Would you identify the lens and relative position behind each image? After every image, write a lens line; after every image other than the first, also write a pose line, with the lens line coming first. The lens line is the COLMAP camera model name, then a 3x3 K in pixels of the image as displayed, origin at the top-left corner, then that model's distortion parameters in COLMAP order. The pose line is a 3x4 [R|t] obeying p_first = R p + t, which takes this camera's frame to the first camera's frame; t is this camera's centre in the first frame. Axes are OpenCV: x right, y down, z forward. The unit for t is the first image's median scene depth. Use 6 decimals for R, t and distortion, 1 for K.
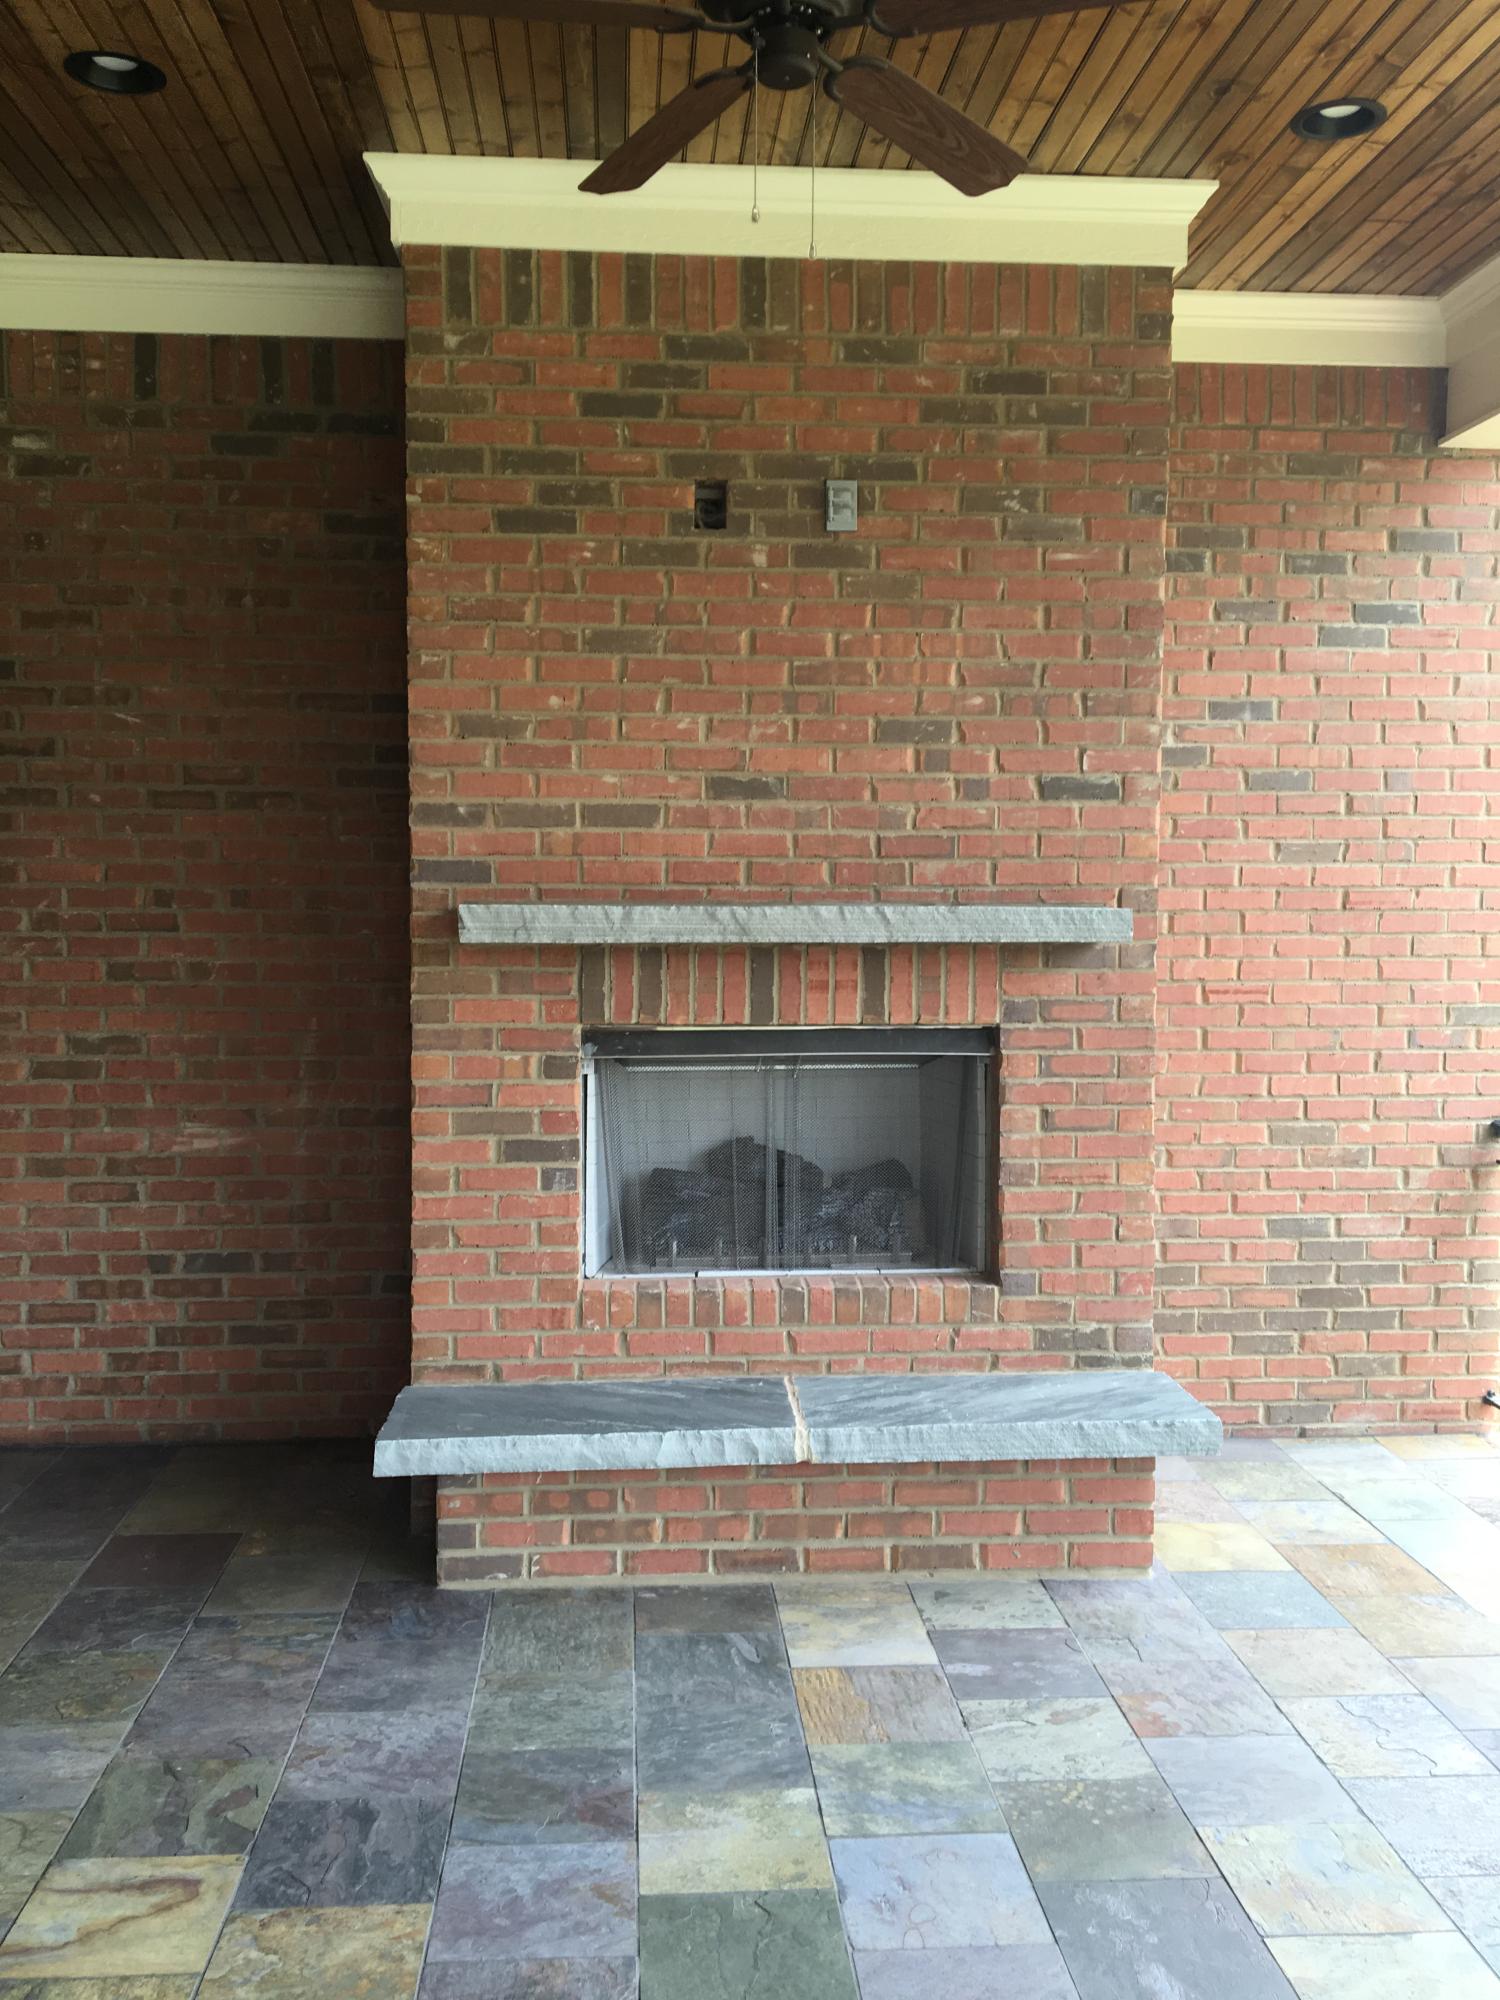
lens RADIAL K [[1664.8, 0, 742.9], [0, 1664.8, 1035.8], [0, 0, 1]] dist [0.073880, -0.112629]
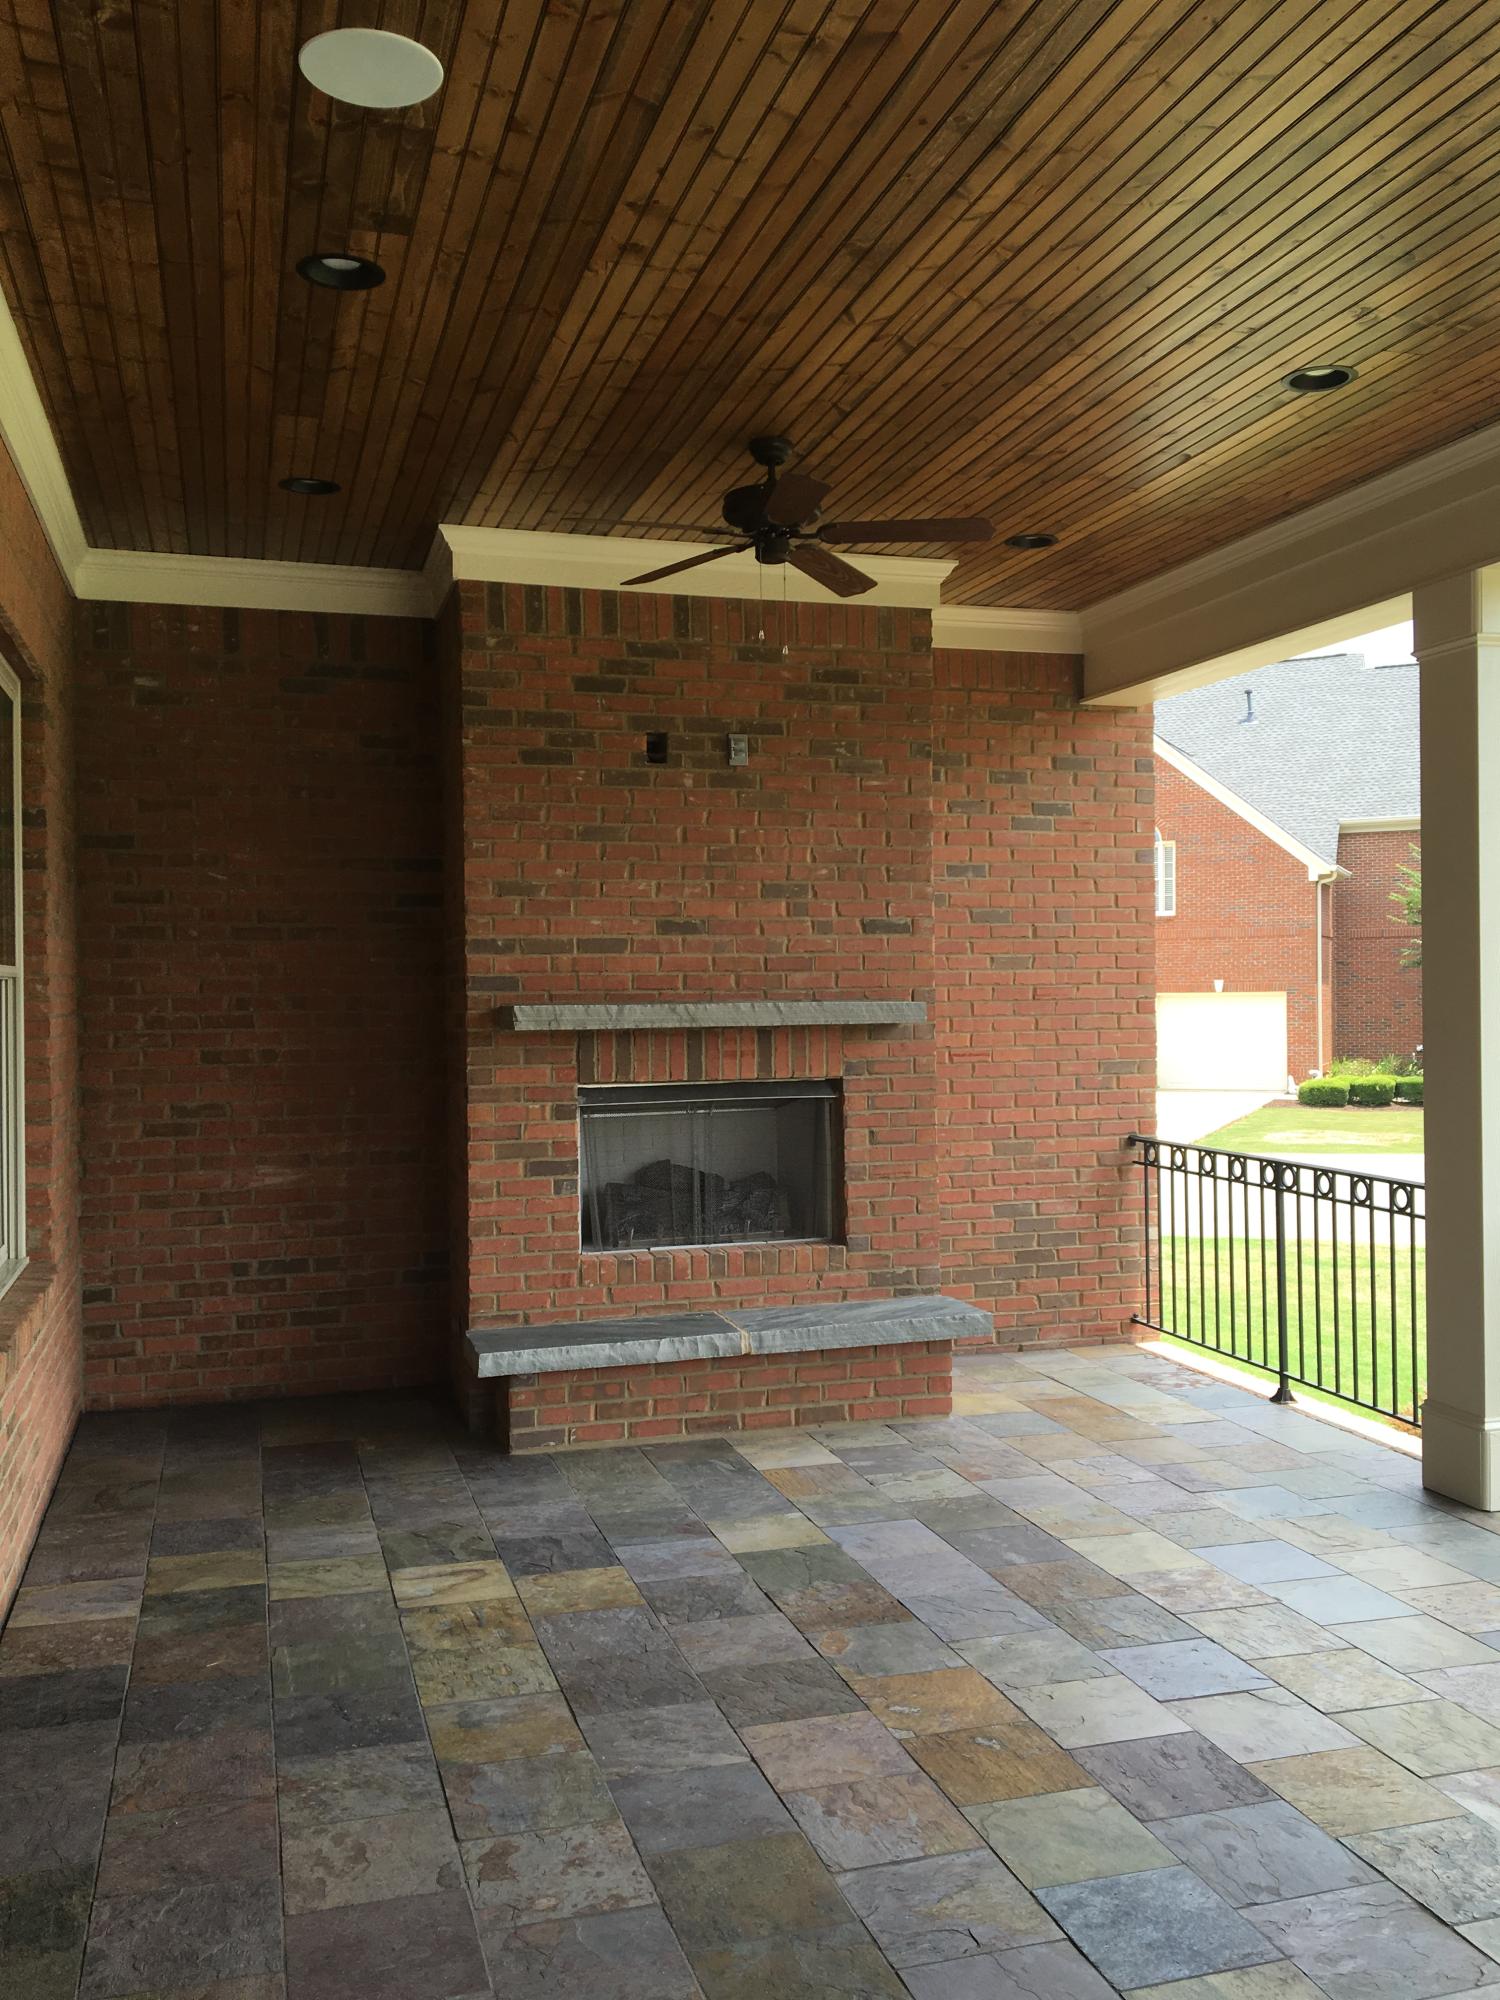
lens RADIAL K [[1664.8, 0, 742.9], [0, 1664.8, 1035.8], [0, 0, 1]] dist [0.073880, -0.112629]
pose [[0.975779, -0.019275, 0.217910, -0.281185], [0.030759, 0.998304, -0.049431, 0.029784], [-0.216588, 0.054937, 0.974716, -0.511453]]
